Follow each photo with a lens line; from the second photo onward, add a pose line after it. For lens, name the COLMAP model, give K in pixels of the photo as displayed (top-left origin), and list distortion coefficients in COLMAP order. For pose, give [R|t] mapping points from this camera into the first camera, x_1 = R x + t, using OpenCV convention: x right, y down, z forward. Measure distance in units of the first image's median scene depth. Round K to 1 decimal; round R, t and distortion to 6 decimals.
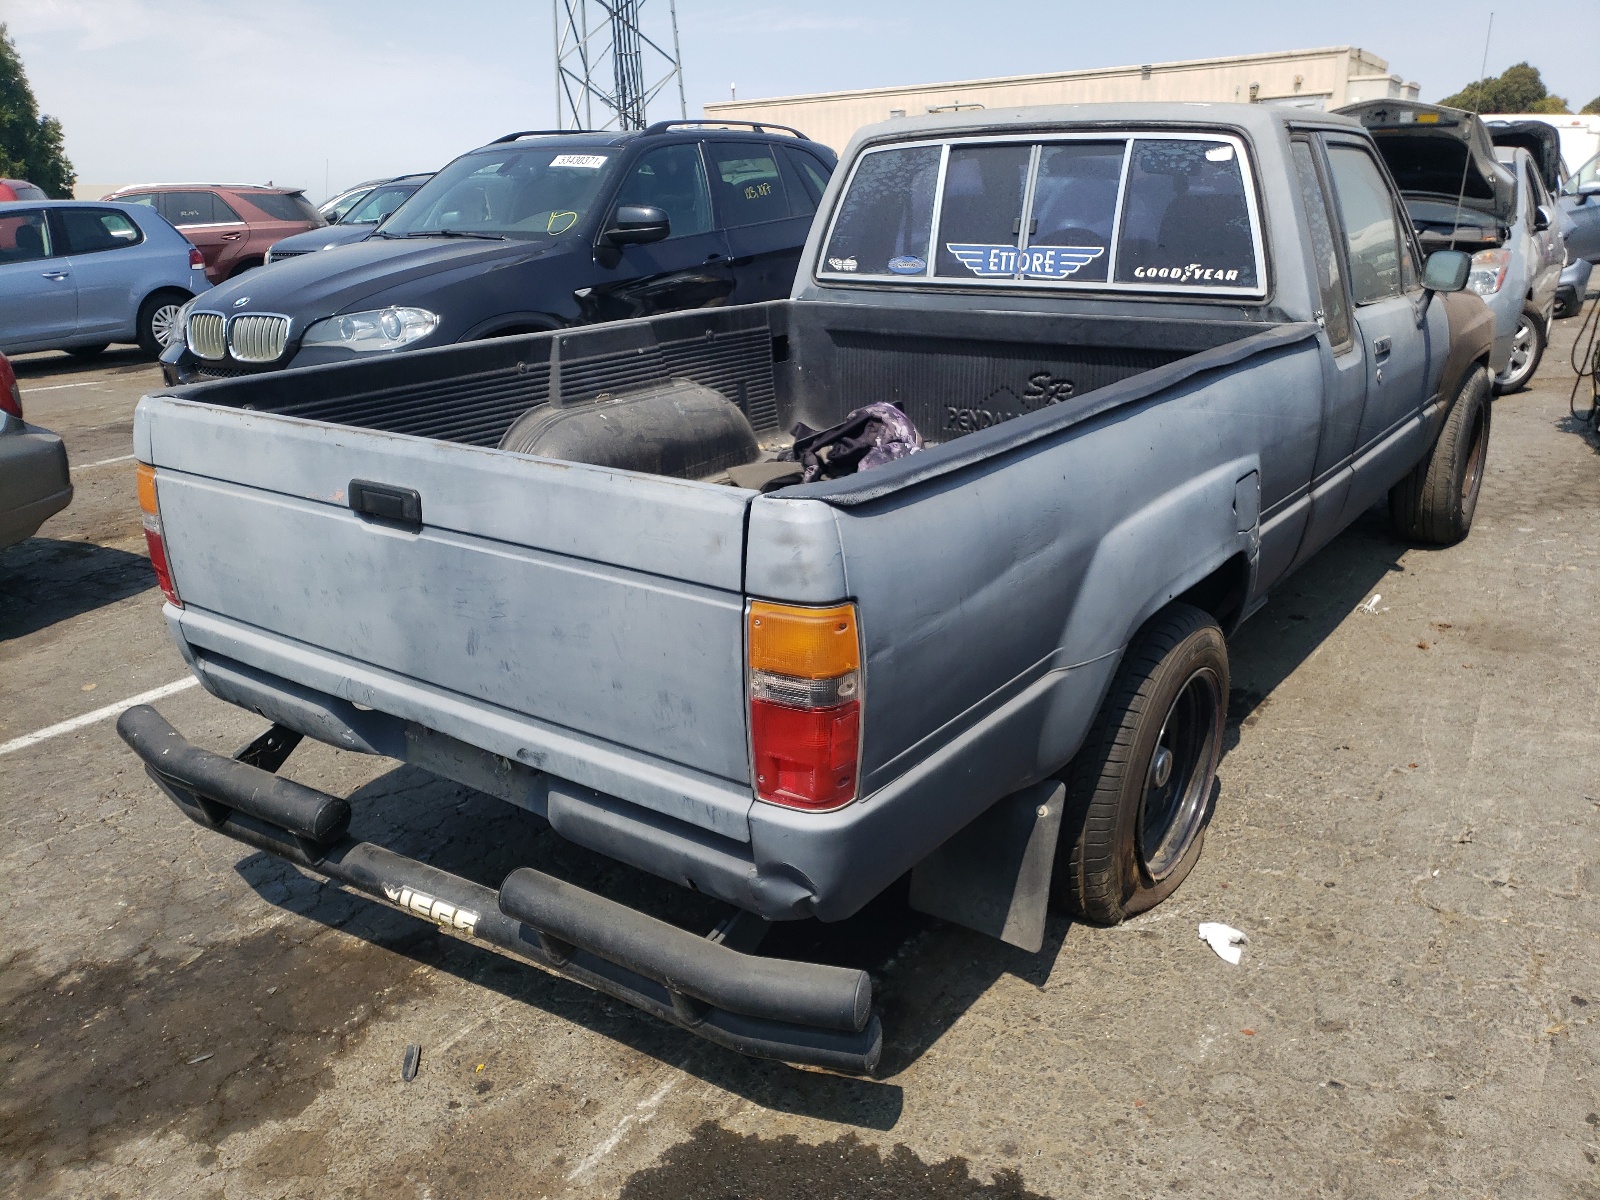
lens RADIAL K [[1241.1, 0, 801.1], [0, 1241.1, 573.2], [0, 0, 1]] dist [0.020409, -0.001443]
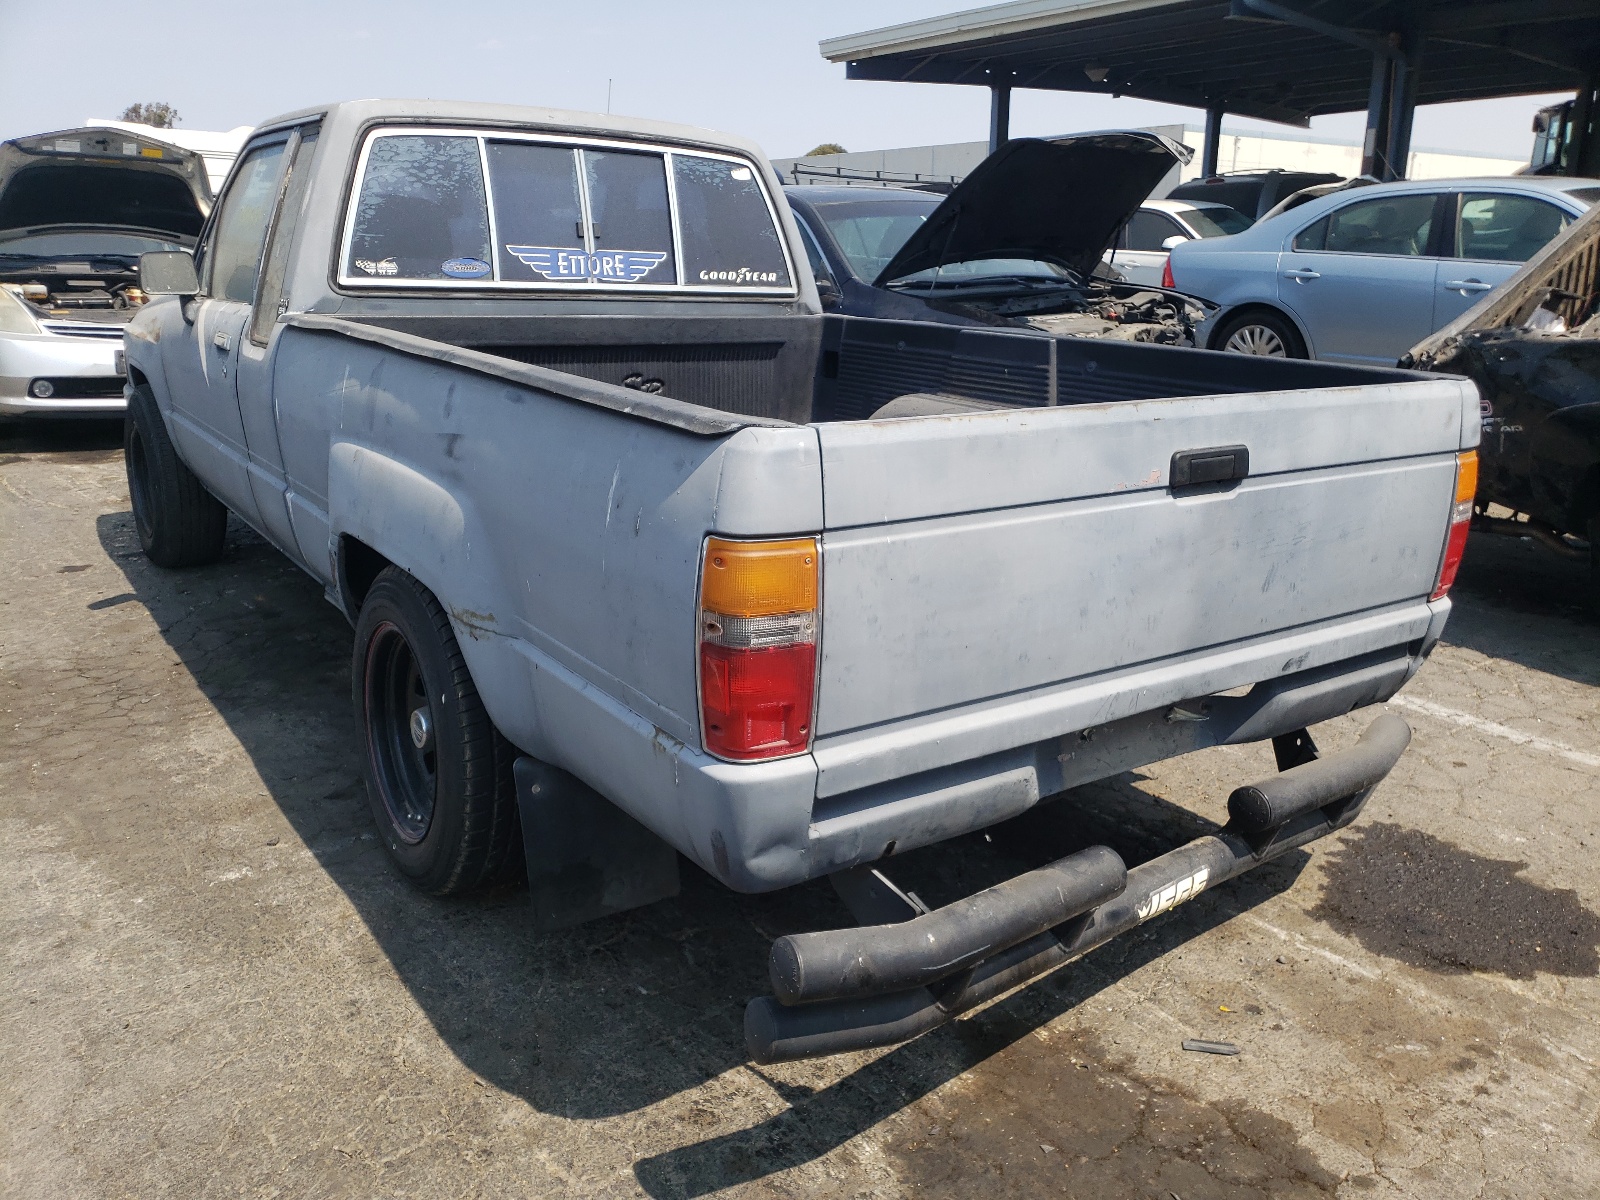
lens RADIAL K [[1251.4, 0, 805.1], [0, 1251.4, 601.1], [0, 0, 1]] dist [0.016733, -0.001457]
pose [[0.319297, -0.224244, 0.920741, -0.789365], [0.247732, 0.957565, 0.147303, -0.104037], [-0.914701, 0.181063, 0.361300, 0.558295]]
